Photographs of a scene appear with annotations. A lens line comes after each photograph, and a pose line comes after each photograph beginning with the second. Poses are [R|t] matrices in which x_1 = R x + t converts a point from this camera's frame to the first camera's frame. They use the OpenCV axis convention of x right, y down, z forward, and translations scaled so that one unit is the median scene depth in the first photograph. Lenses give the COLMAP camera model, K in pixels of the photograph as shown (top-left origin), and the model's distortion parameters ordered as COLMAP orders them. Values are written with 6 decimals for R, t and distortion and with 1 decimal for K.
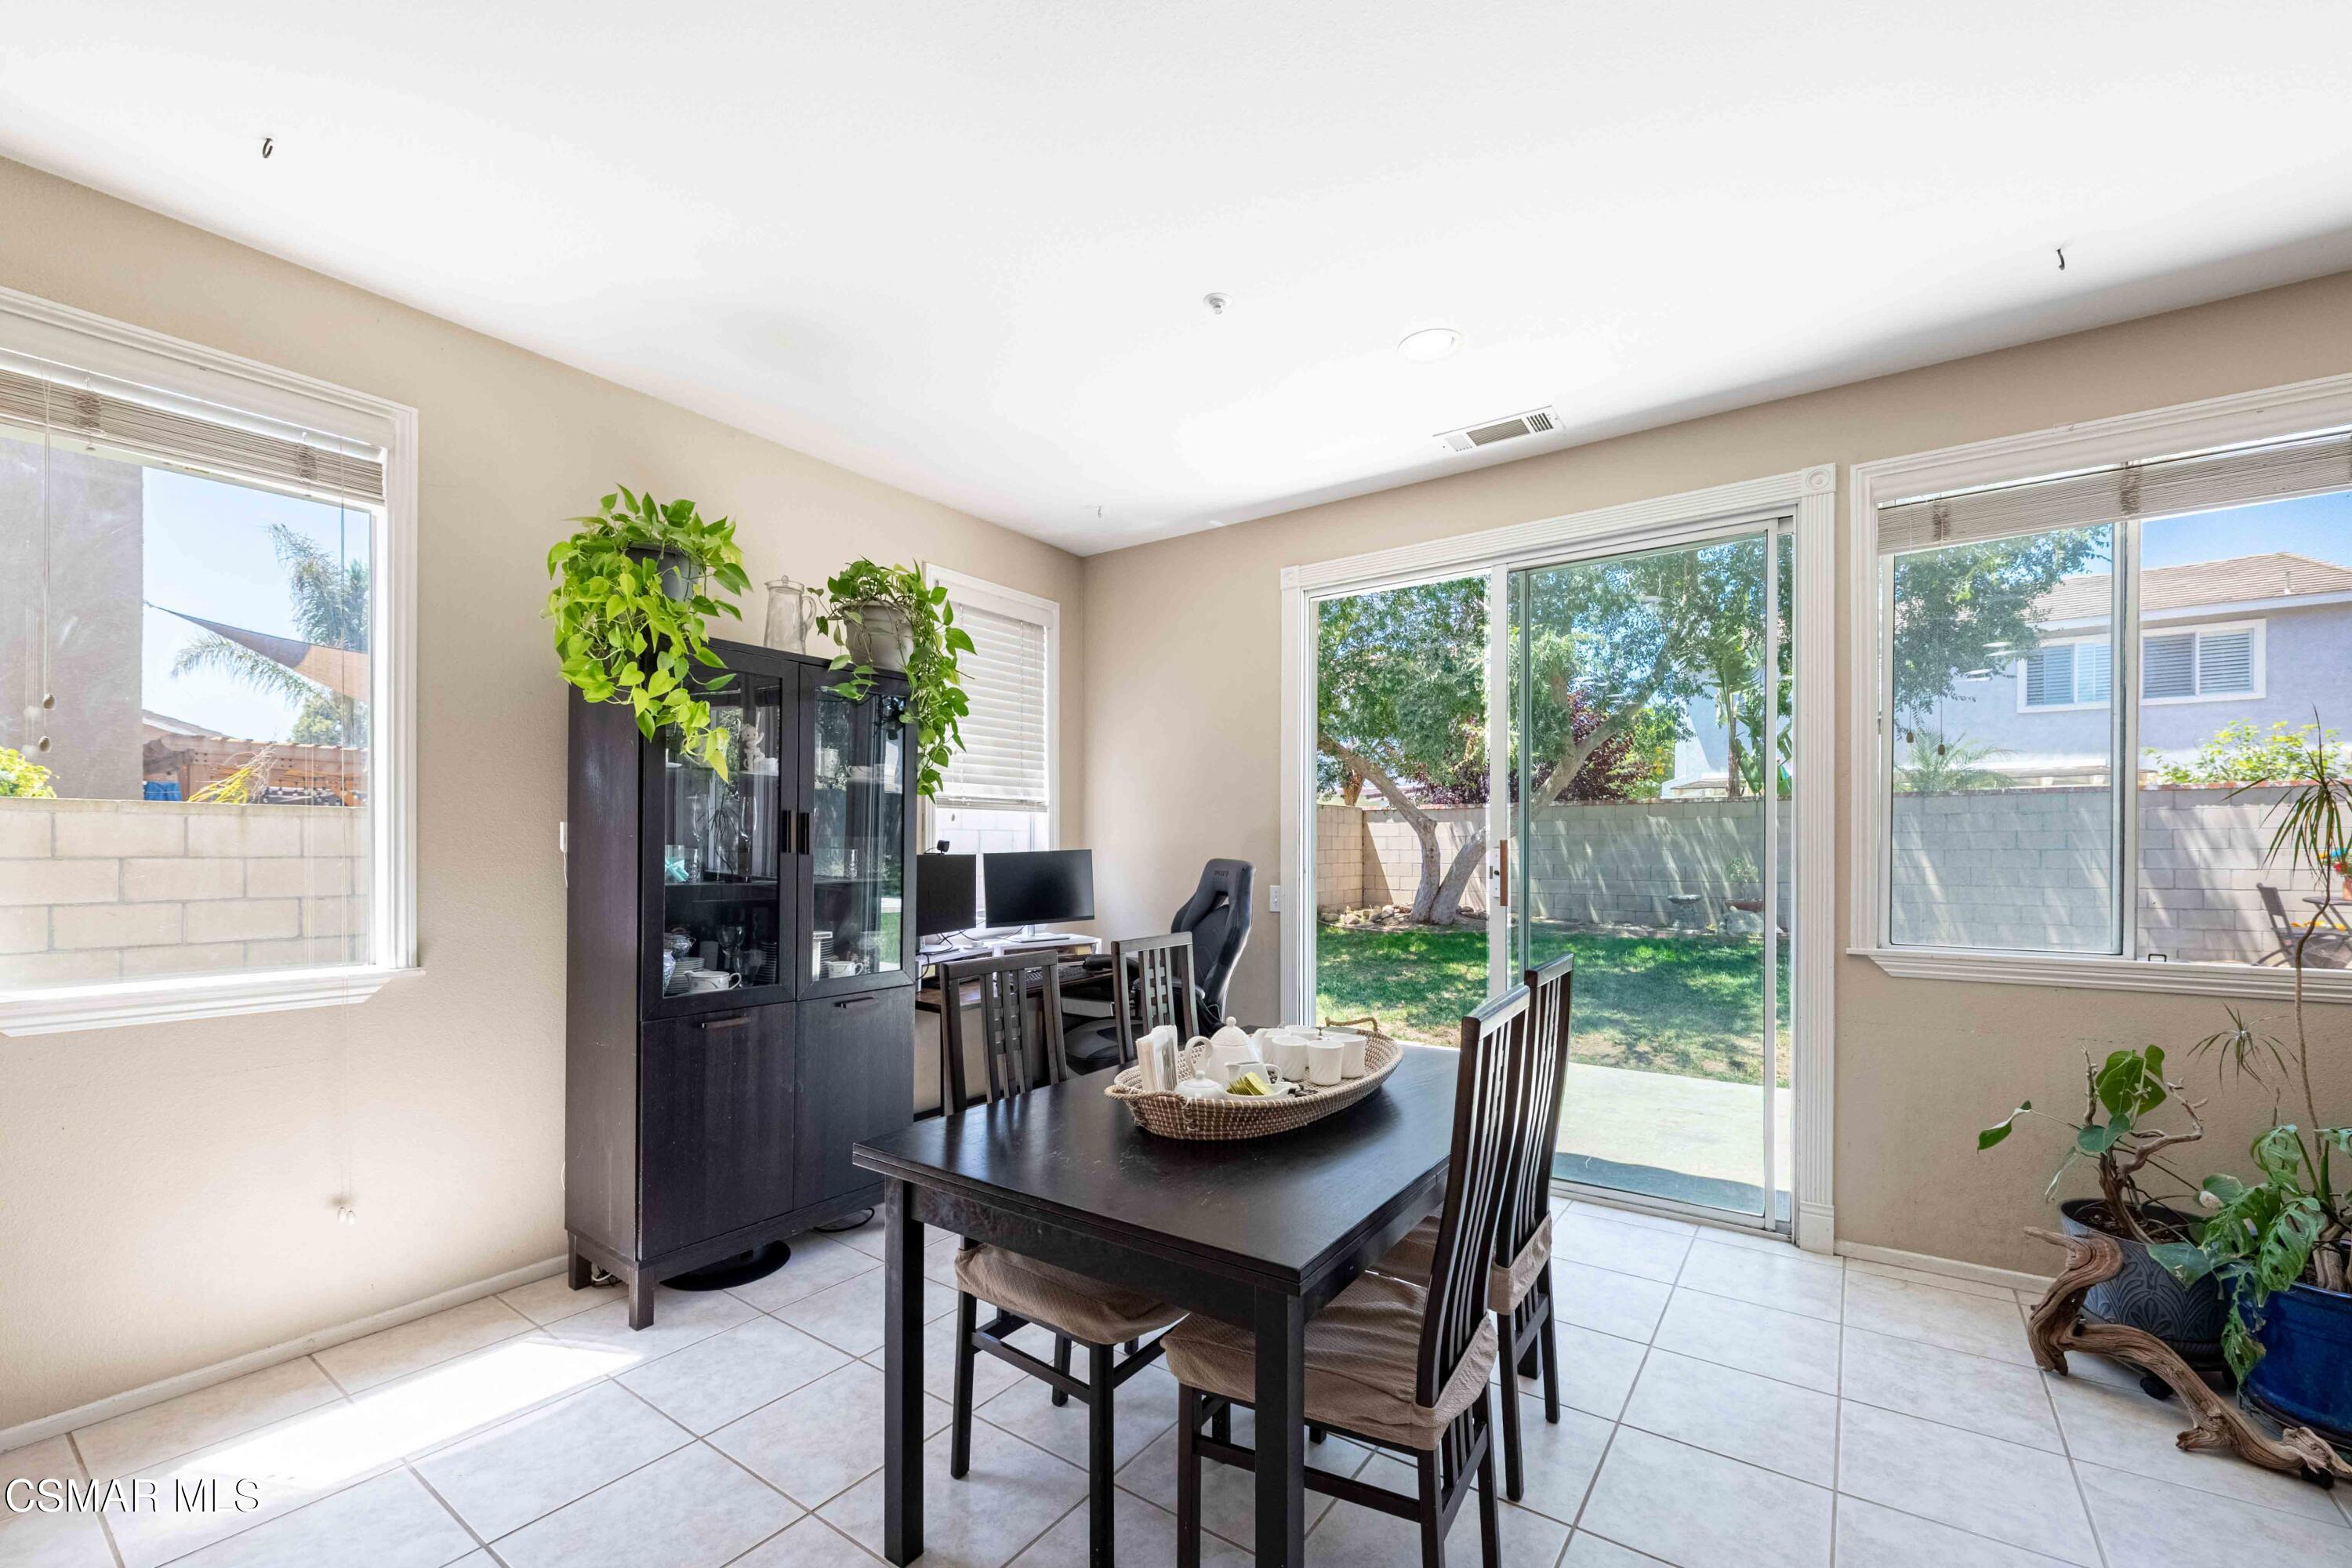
lens RADIAL K [[964.6, 0, 1177.8], [0, 964.6, 858.5], [0, 0, 1]] dist [-0.001218, -0.000678]
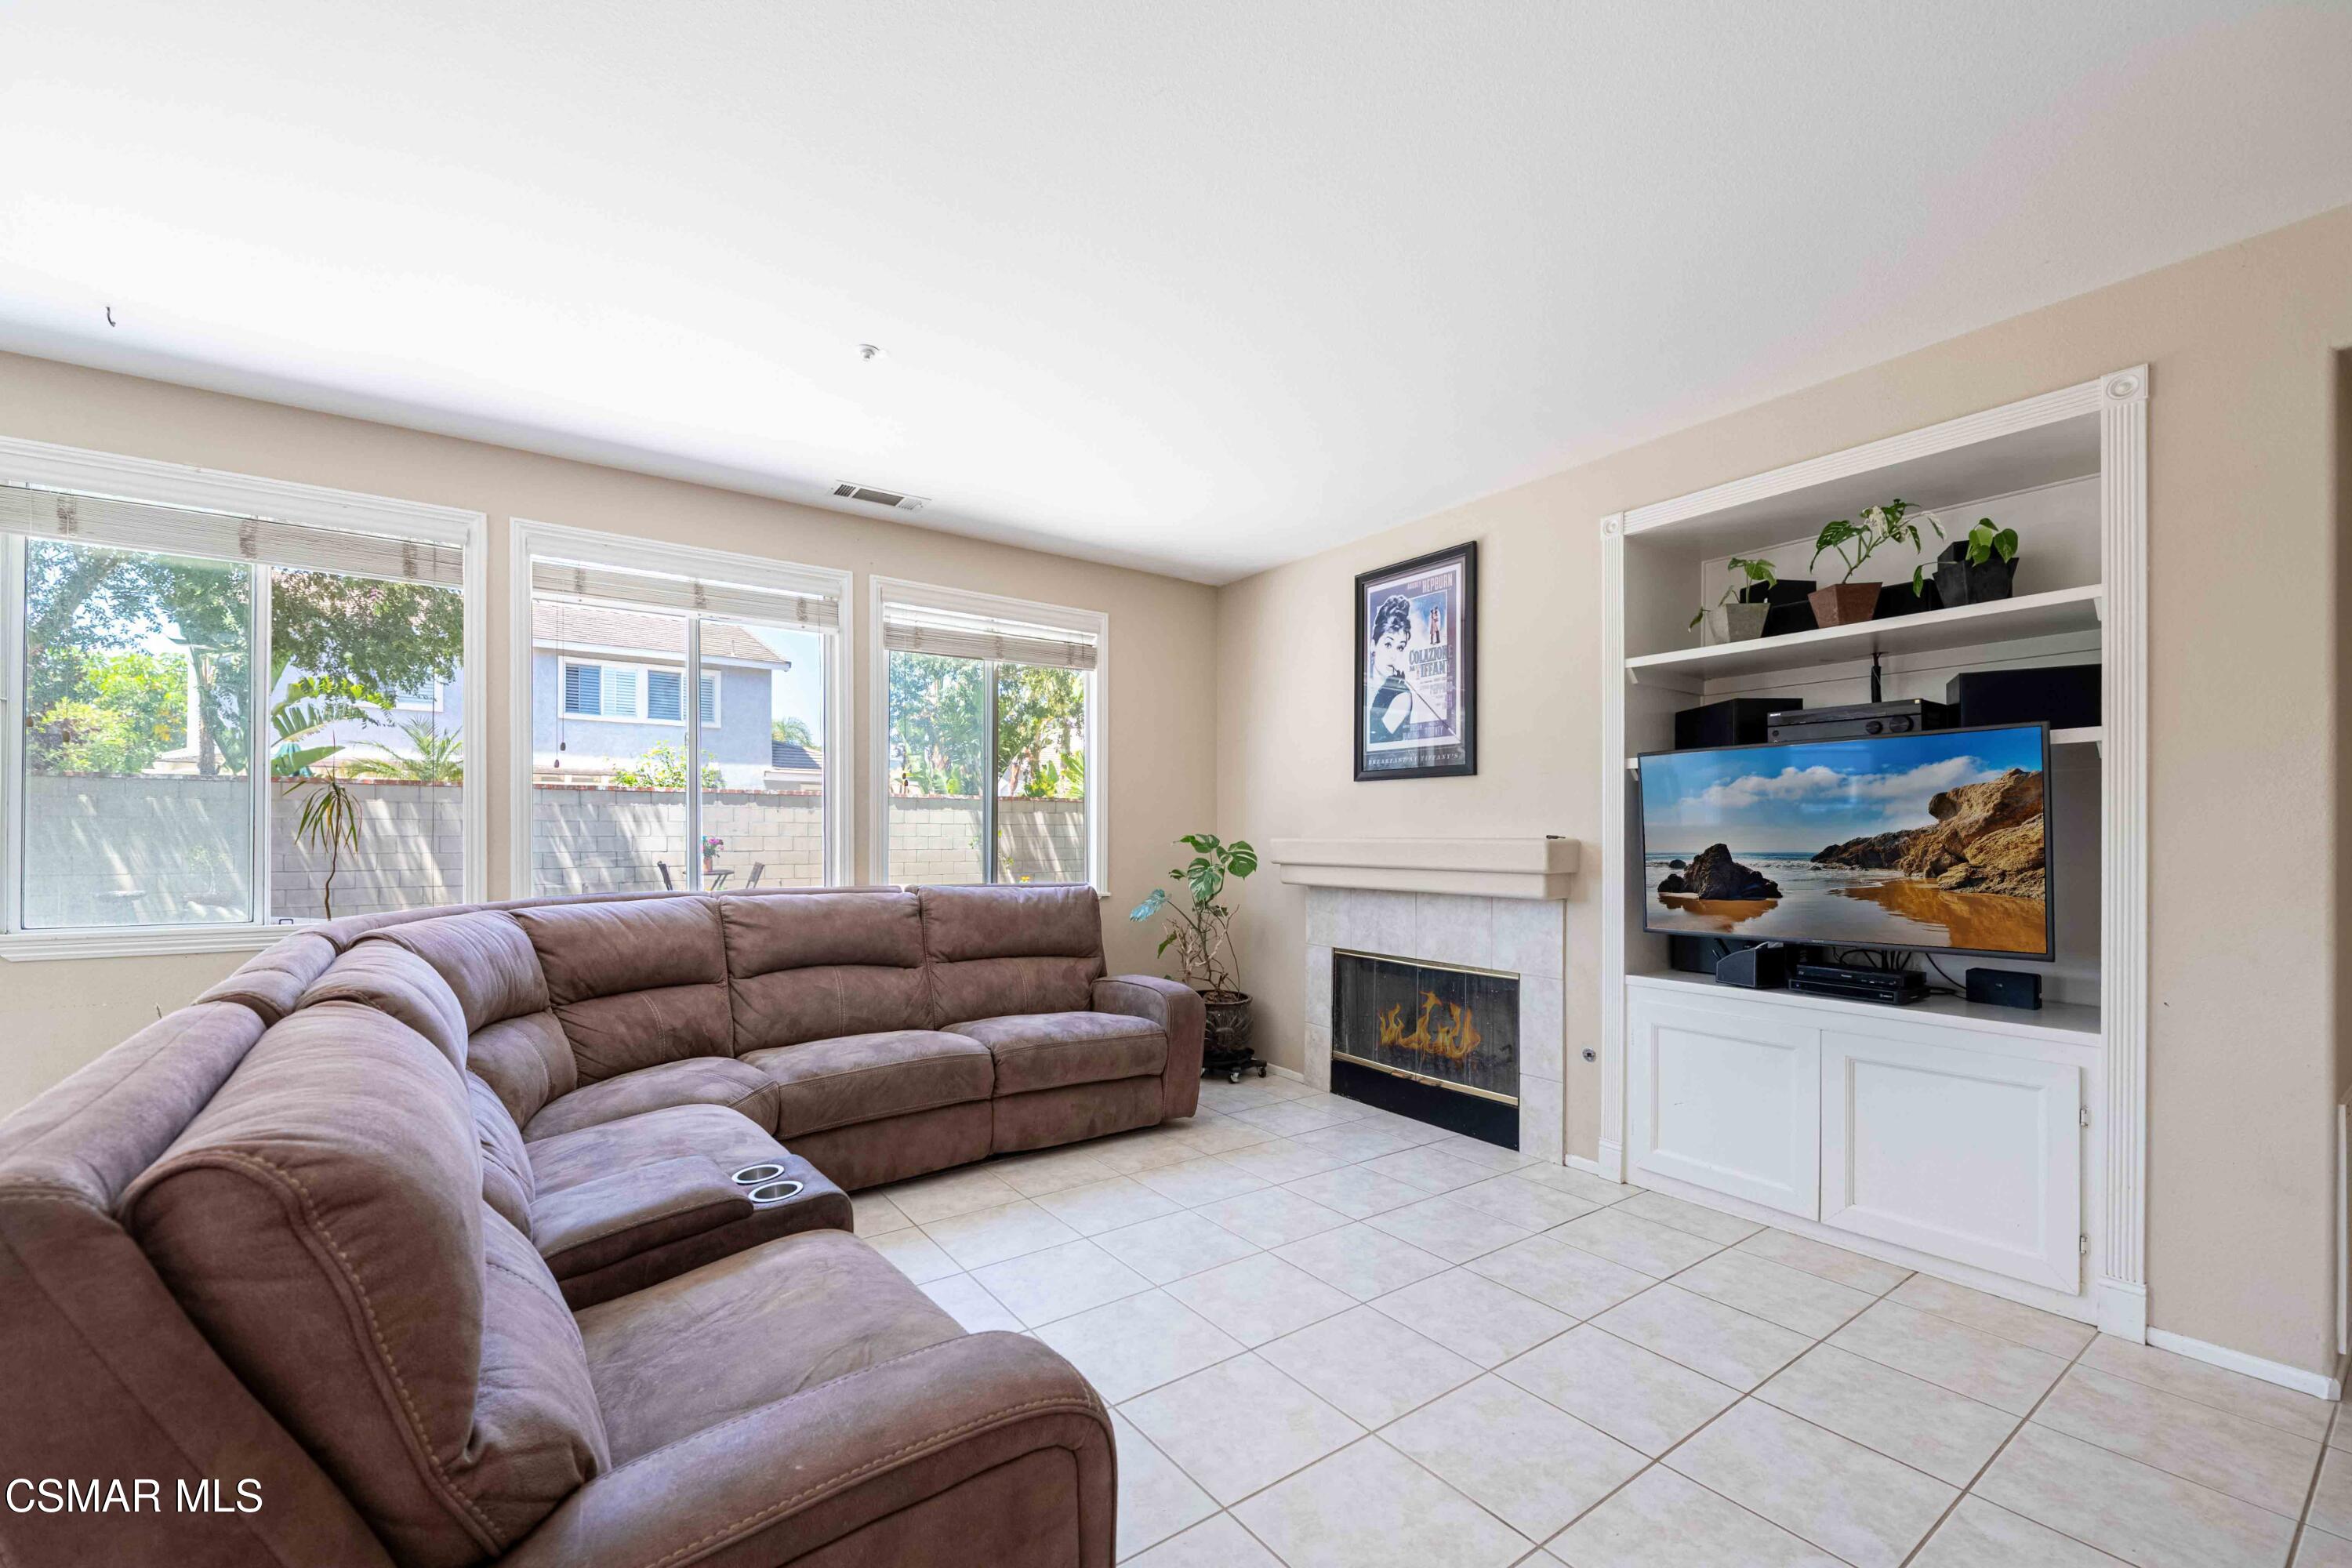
lens RADIAL K [[958.4, 0, 1178.3], [0, 958.4, 841.3], [0, 0, 1]] dist [-0.001118, -0.000765]
pose [[0.327244, -0.002306, 0.944937, 0.155226], [0.006583, 0.999978, 0.000161, 0.003999], [-0.944917, 0.006168, 0.327252, -0.330112]]
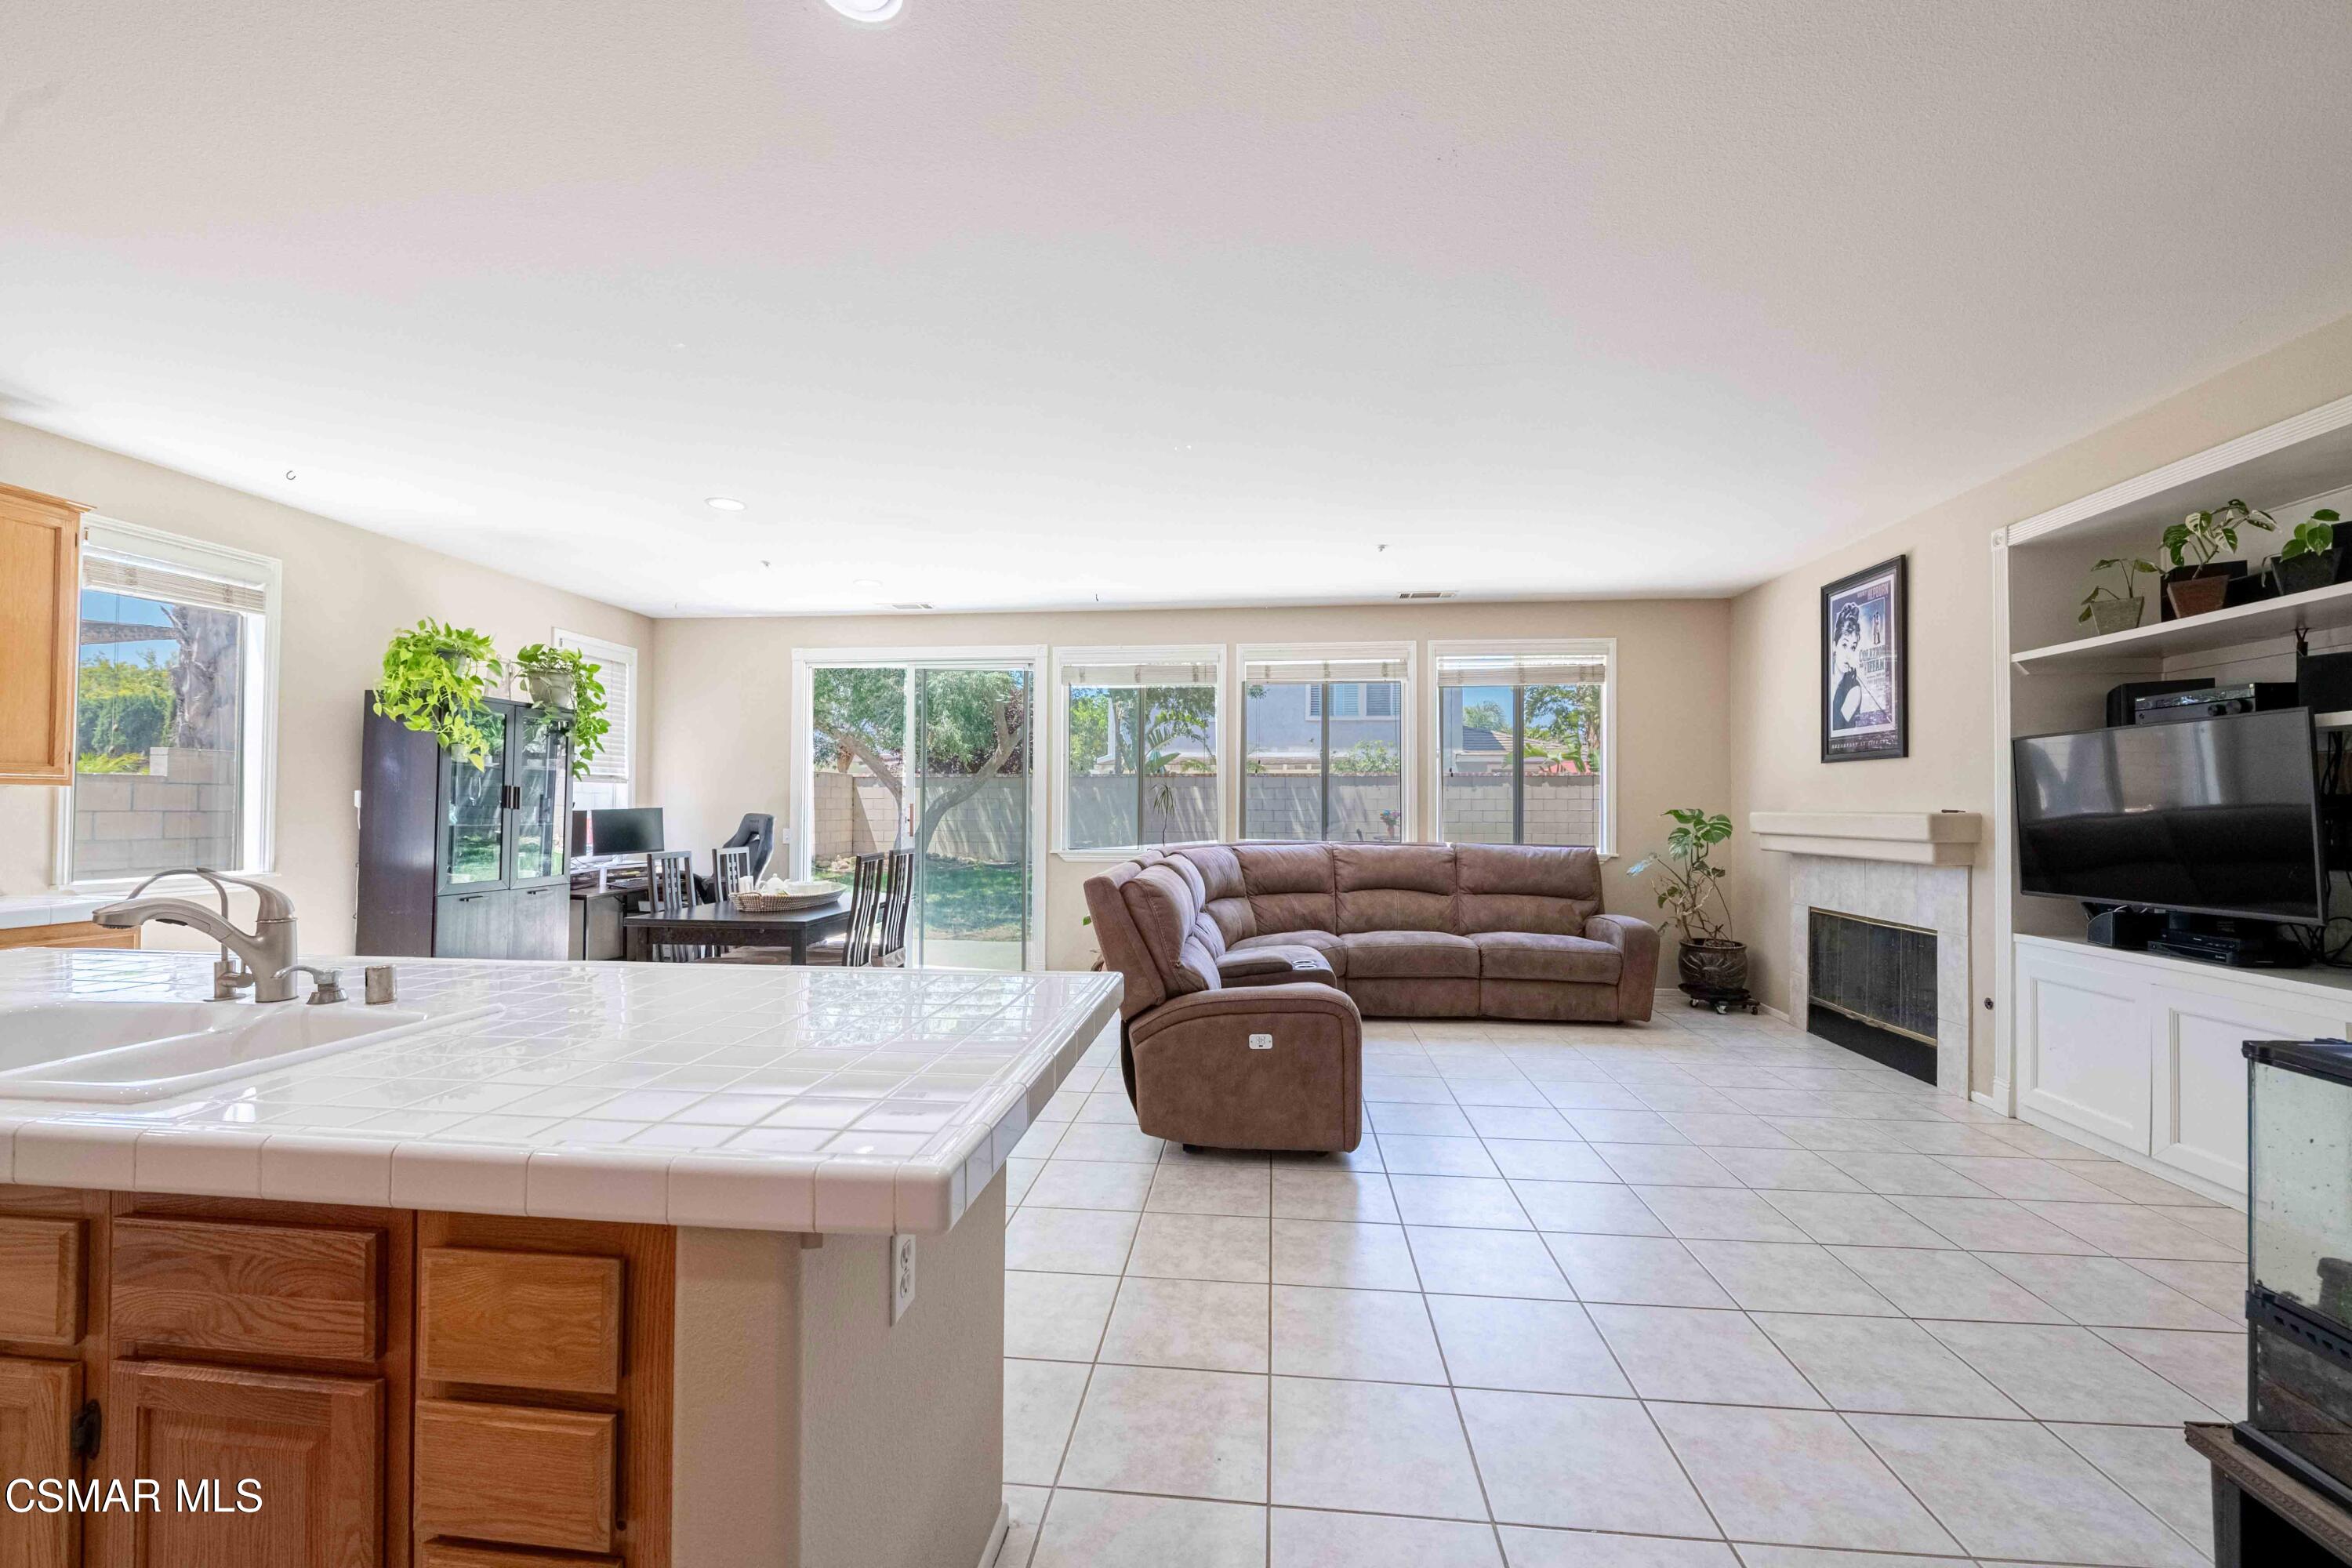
lens RADIAL K [[943.0, 0, 1174.3], [0, 943.0, 810.1], [0, 0, 1]] dist [0.000739, -0.000123]
pose [[0.874154, 0.003915, 0.485634, -0.119679], [0.000456, 0.999960, -0.008883, 0.010394], [-0.485649, 0.007987, 0.874117, -0.869589]]
